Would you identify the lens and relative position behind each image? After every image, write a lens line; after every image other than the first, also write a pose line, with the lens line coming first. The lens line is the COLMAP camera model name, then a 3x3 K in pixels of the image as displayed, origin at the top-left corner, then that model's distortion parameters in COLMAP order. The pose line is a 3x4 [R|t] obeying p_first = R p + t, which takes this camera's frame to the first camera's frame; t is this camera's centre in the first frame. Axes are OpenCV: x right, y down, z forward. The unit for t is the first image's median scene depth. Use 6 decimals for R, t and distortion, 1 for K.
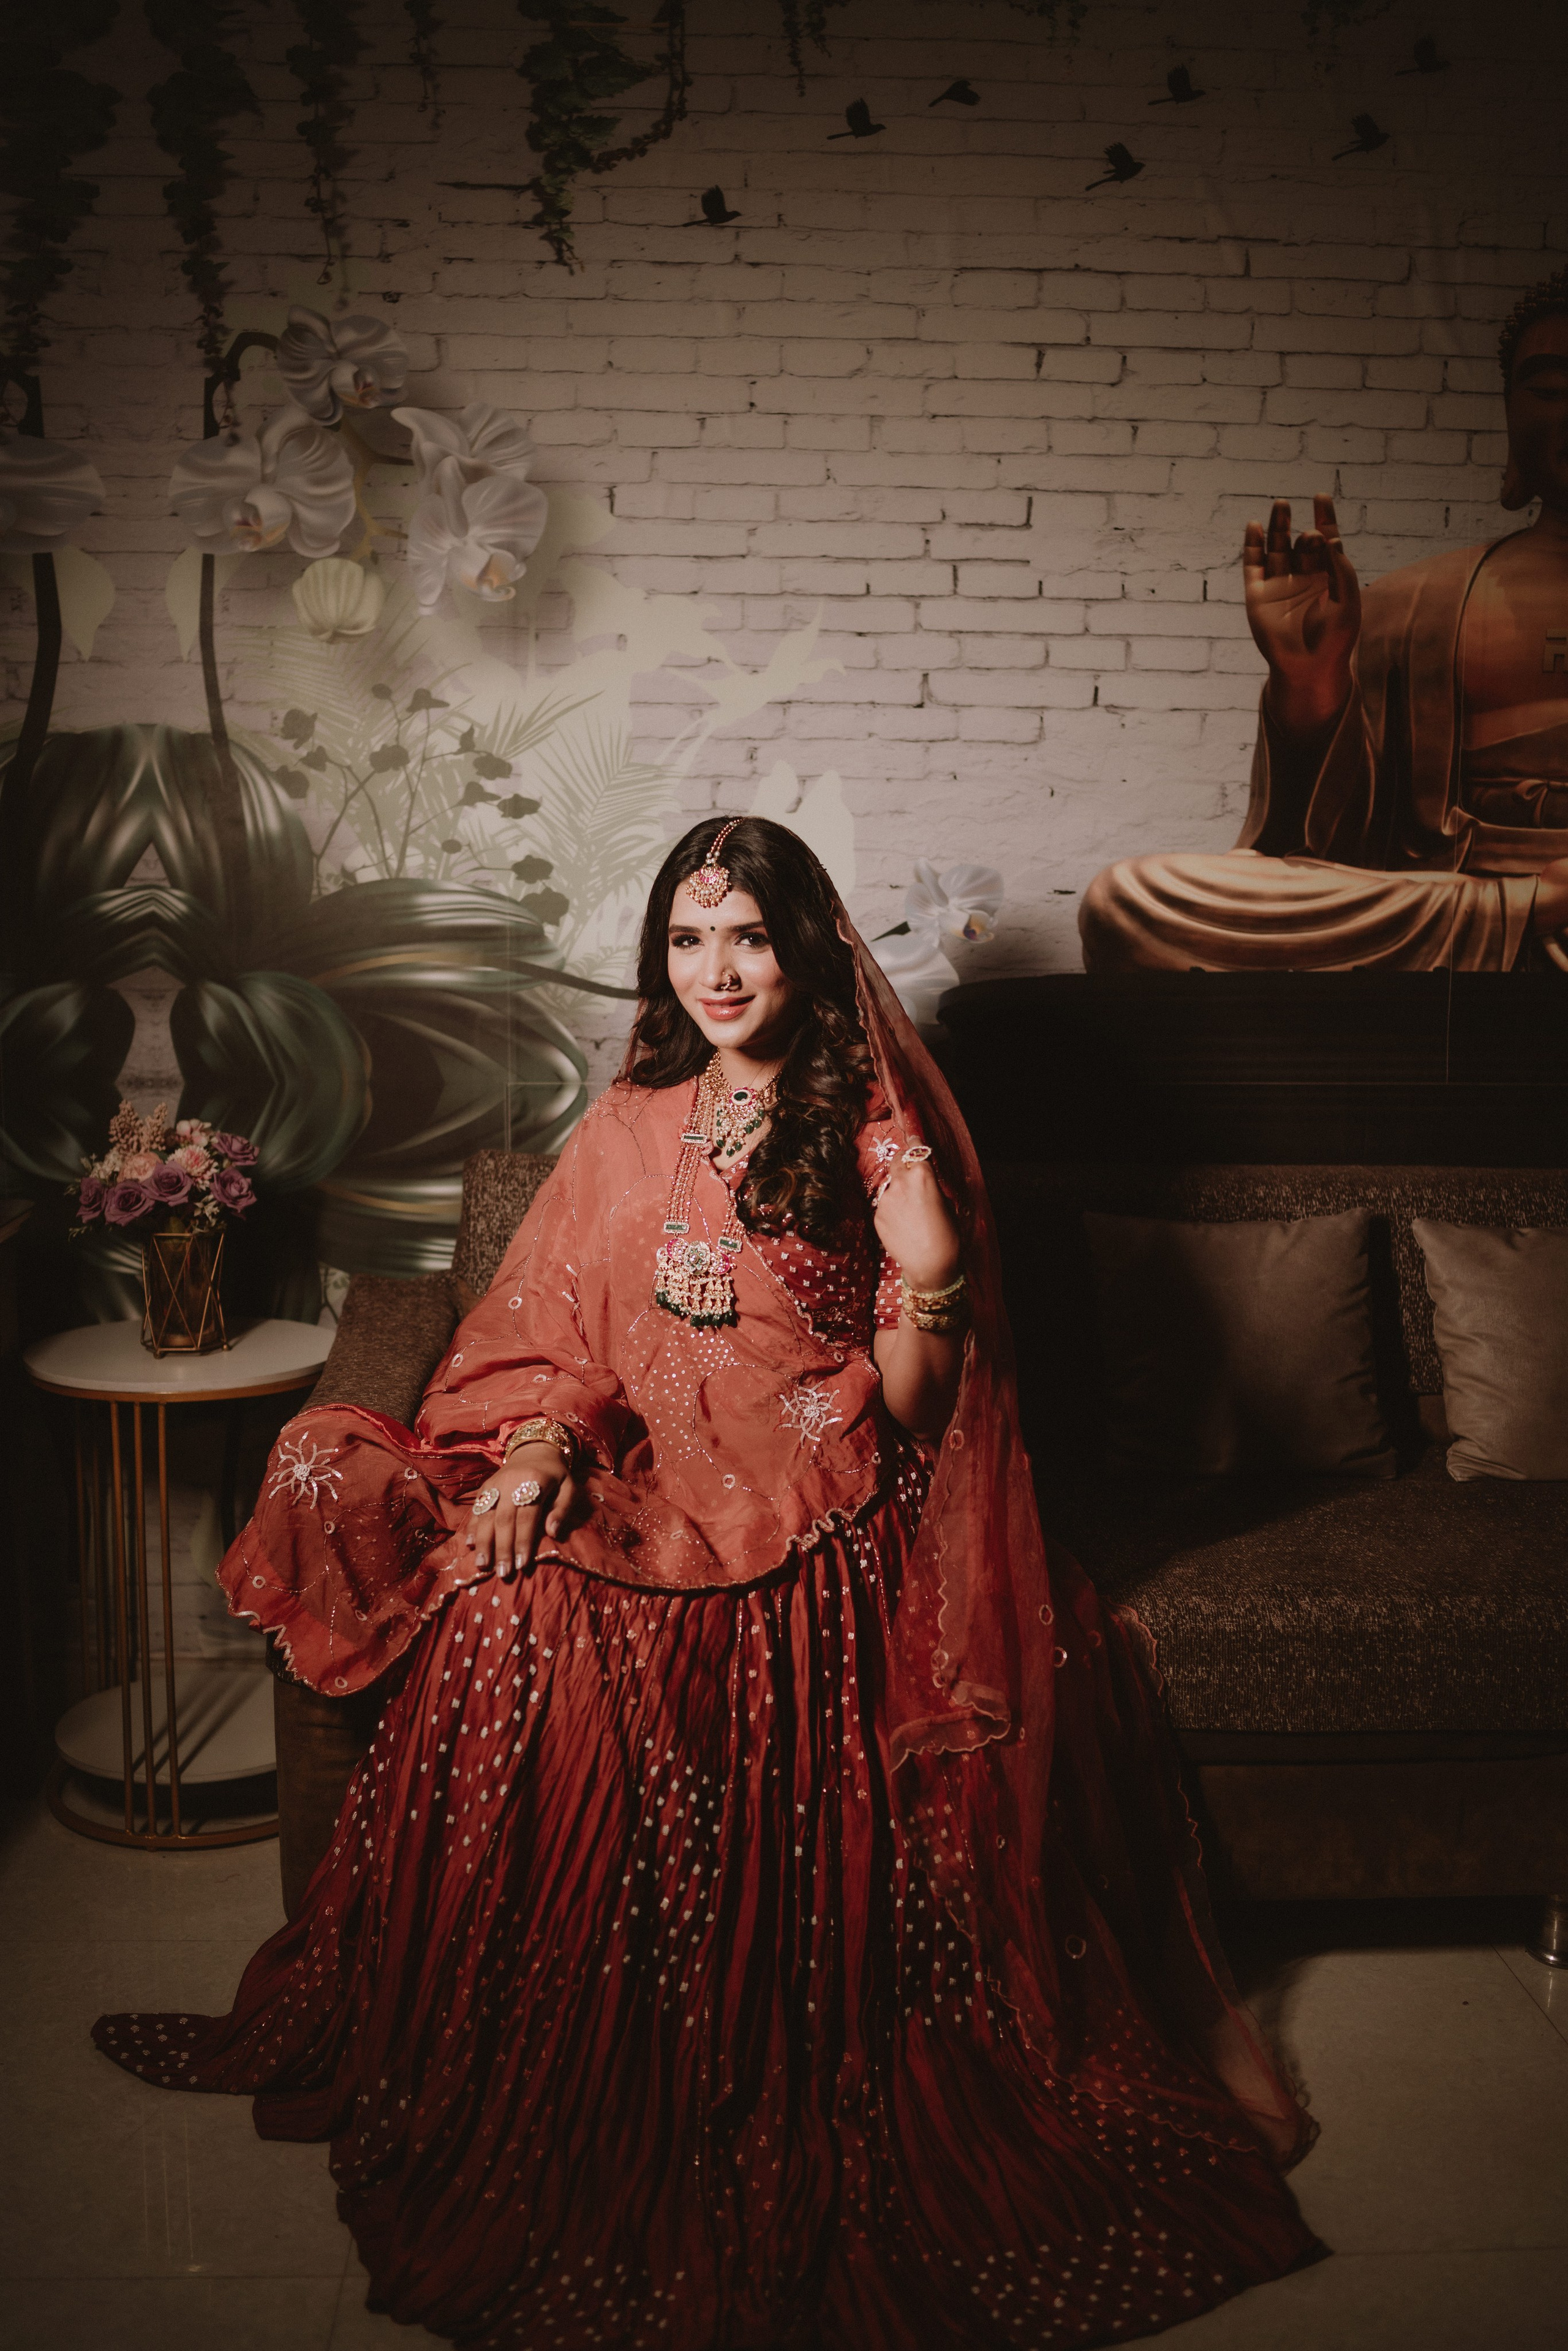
lens RADIAL K [[2485.0, 0, 786.6], [0, 2485.0, 1163.5], [0, 0, 1]] dist [-0.076936, 0.000000]
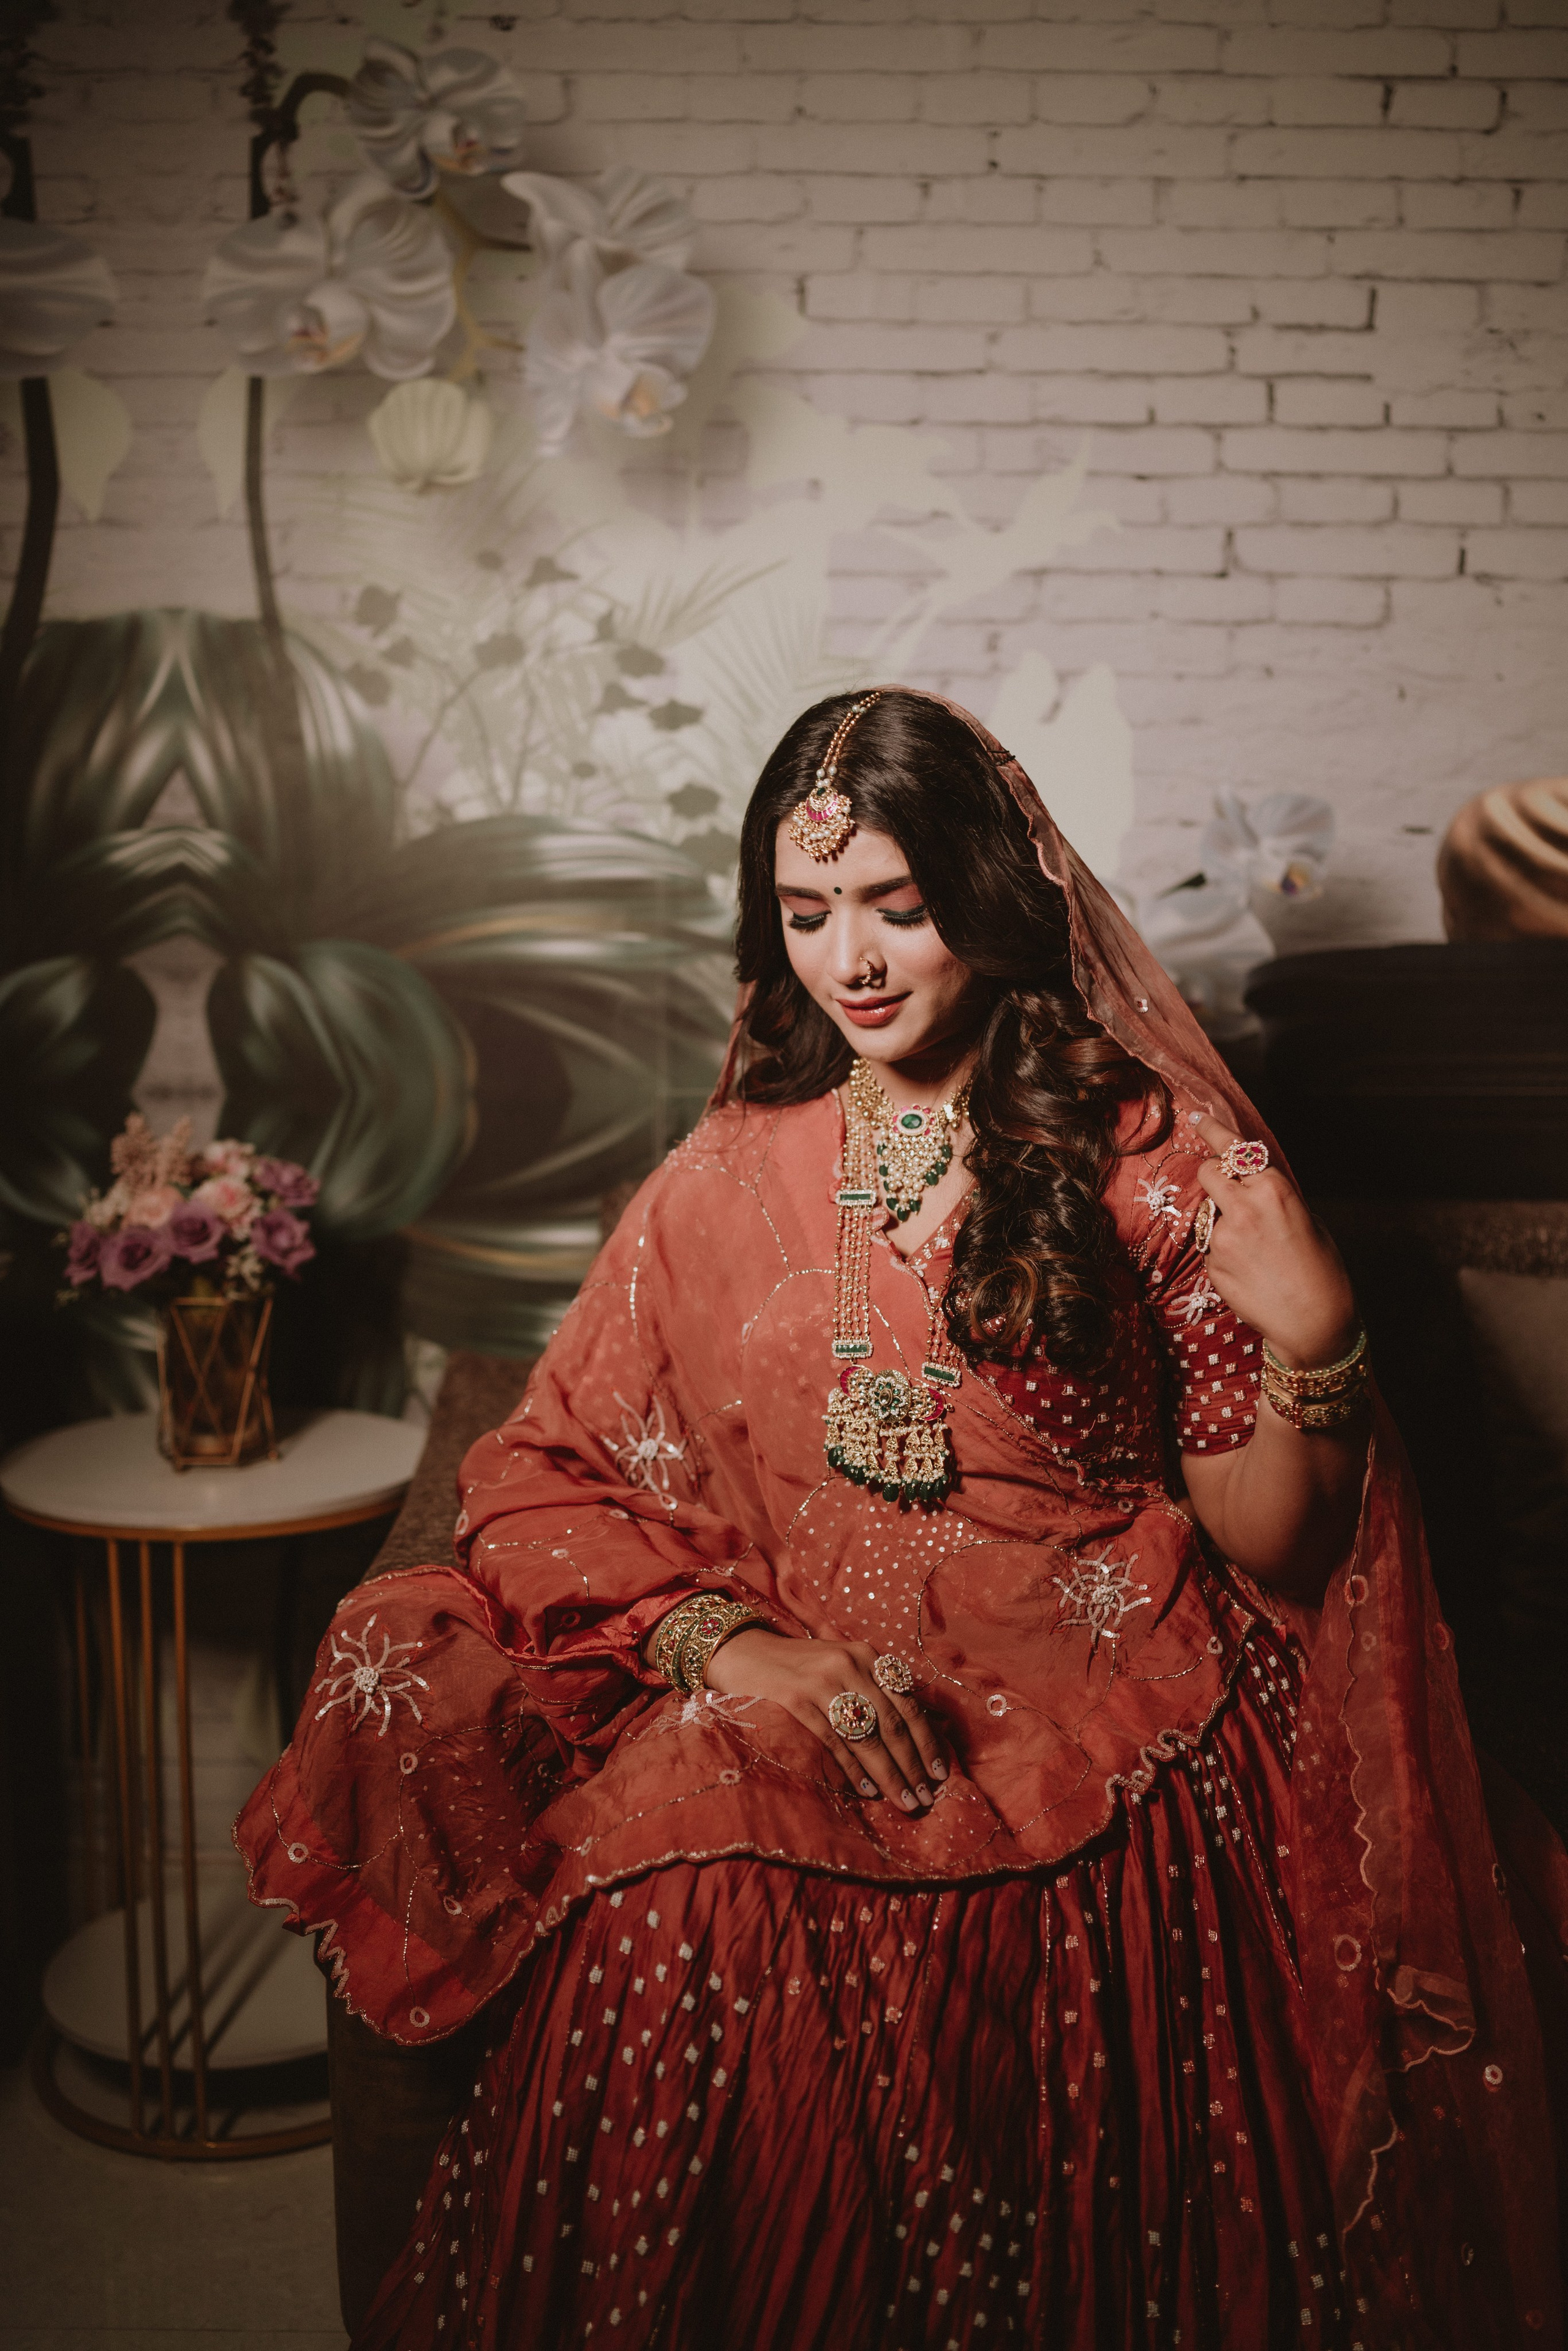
lens RADIAL K [[2485.0, 0, 767.8], [0, 2485.0, 1161.6], [0, 0, 1]] dist [-0.076936, 0.000000]
pose [[0.998604, -0.000146, -0.052823, -0.042479], [-0.000331, 0.999959, -0.009012, -0.005161], [0.052822, 0.009017, 0.998563, 0.273008]]
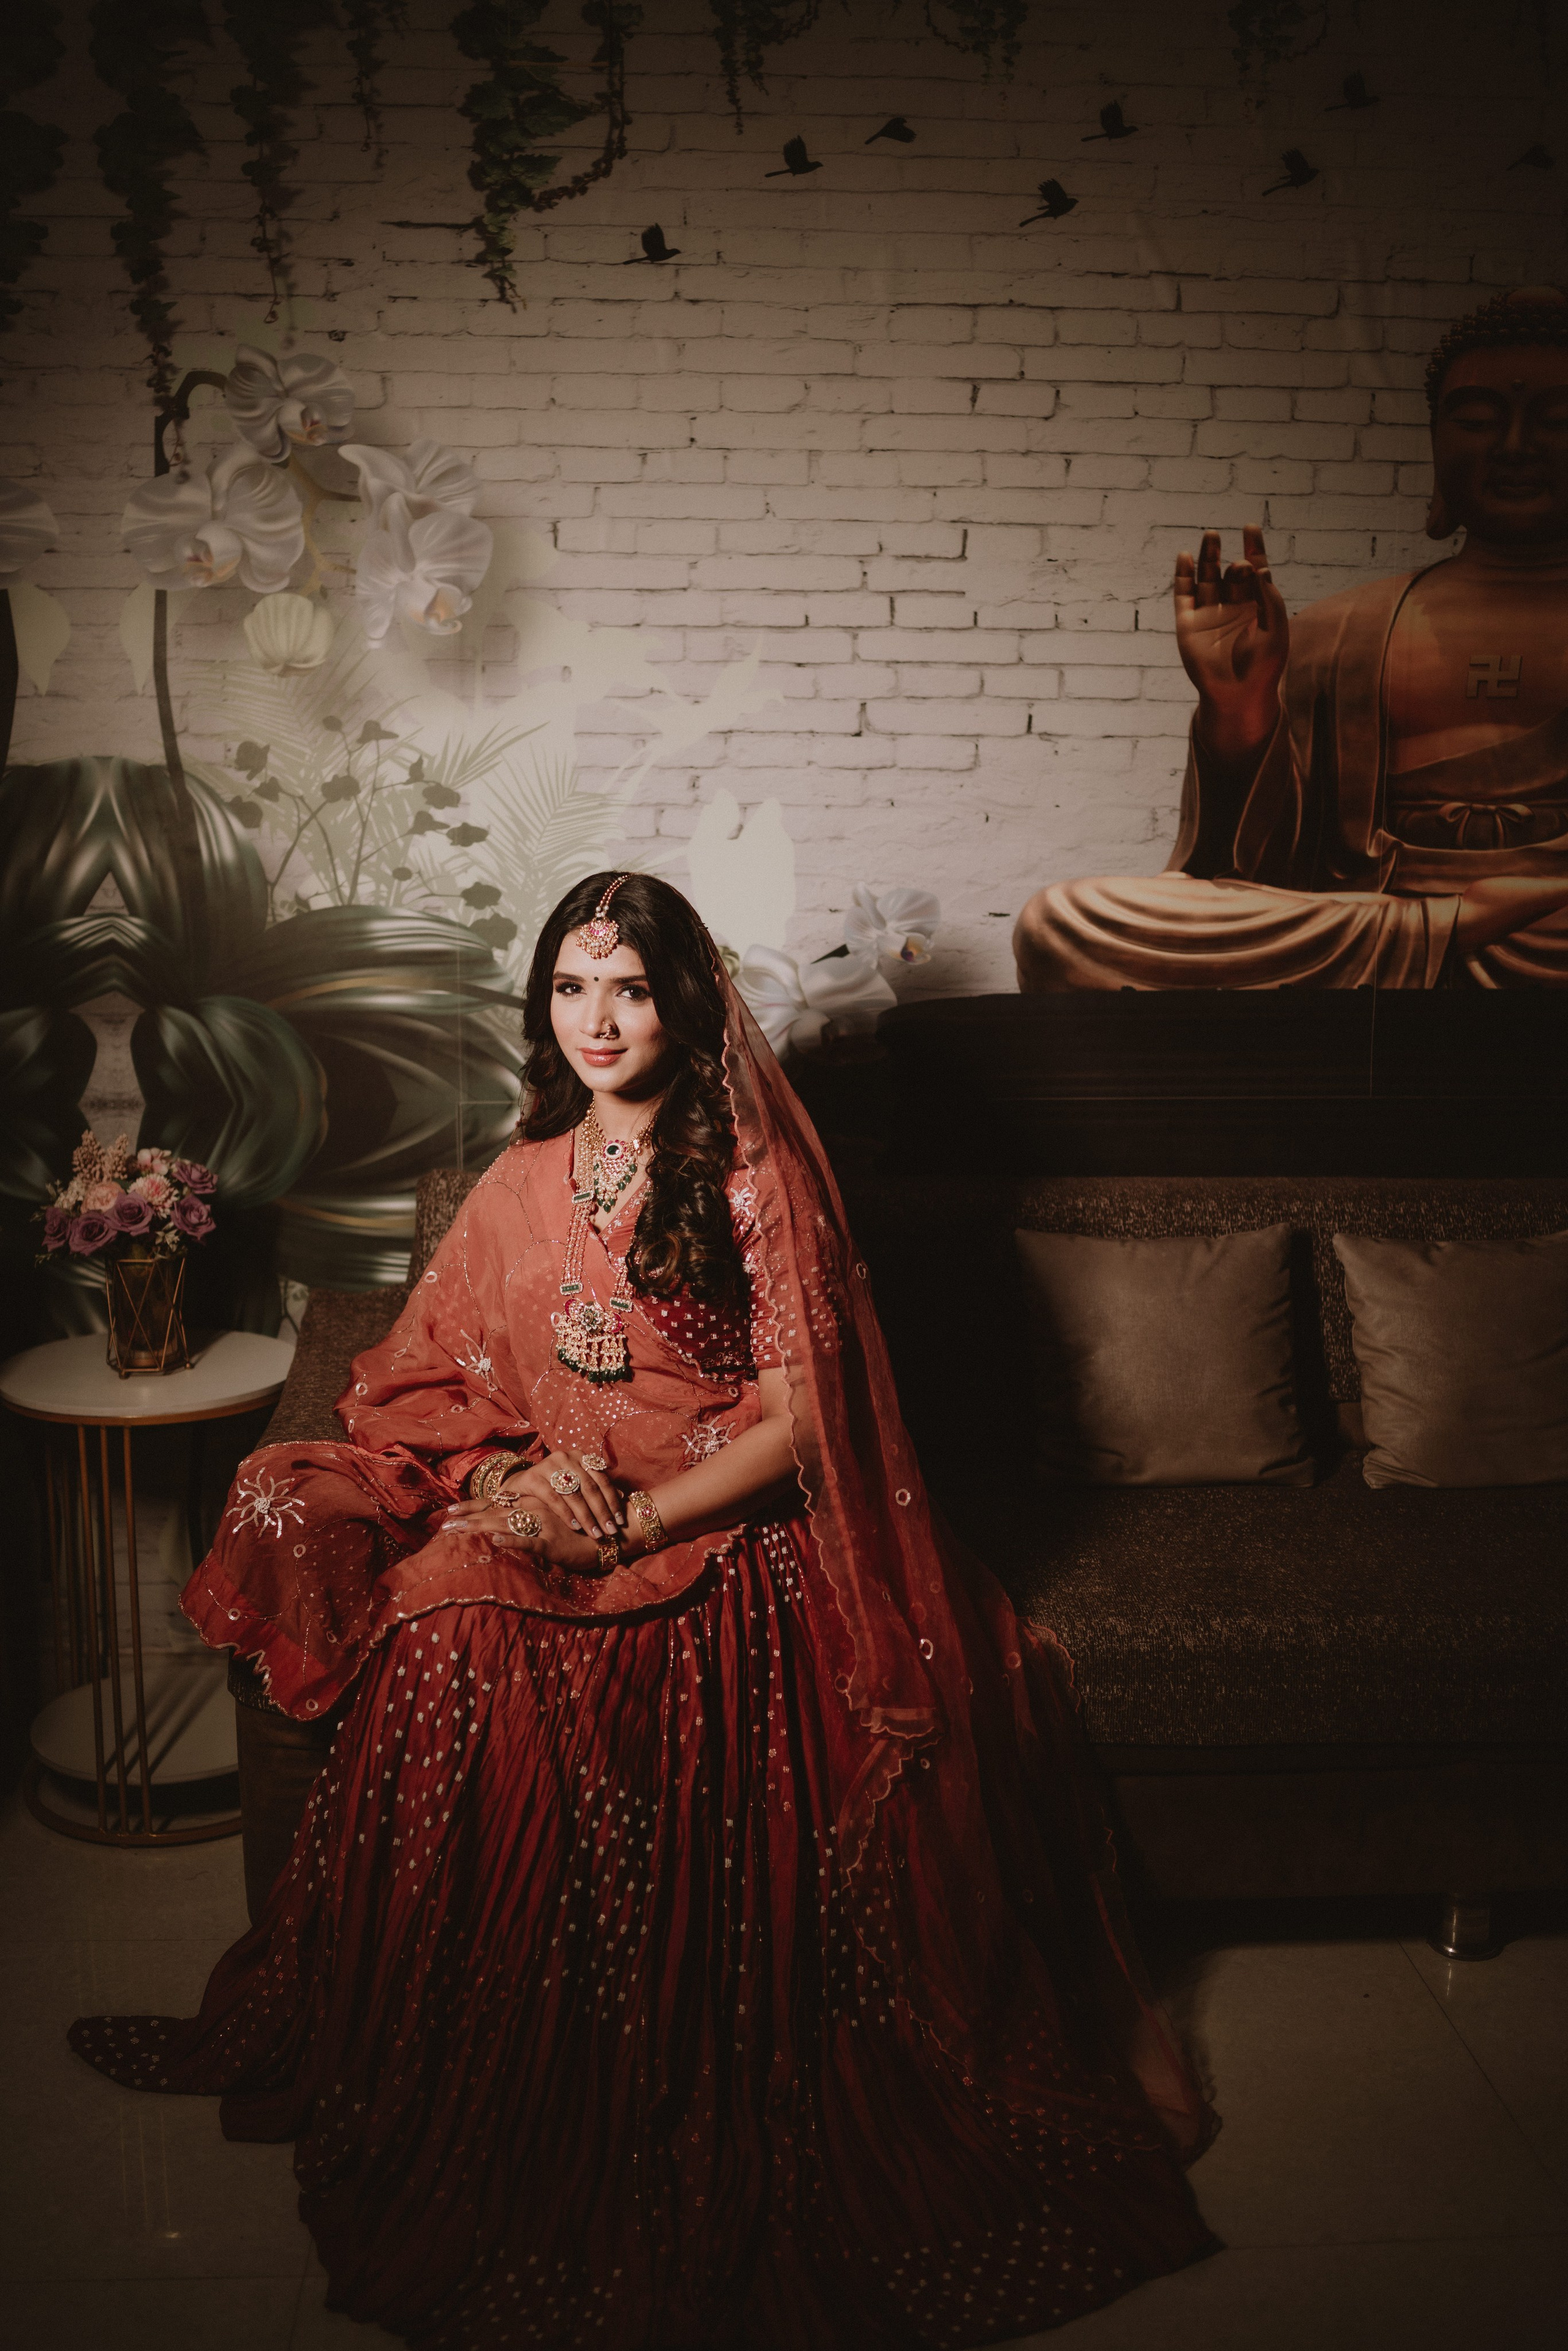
lens RADIAL K [[2485.0, 0, 781.5], [0, 2485.0, 1188.4], [0, 0, 1]] dist [-0.076936, 0.000000]
pose [[0.999970, -0.003165, 0.007045, 0.014681], [0.002823, 0.998844, 0.047987, -0.047328], [-0.007189, -0.047966, 0.998823, -0.034025]]
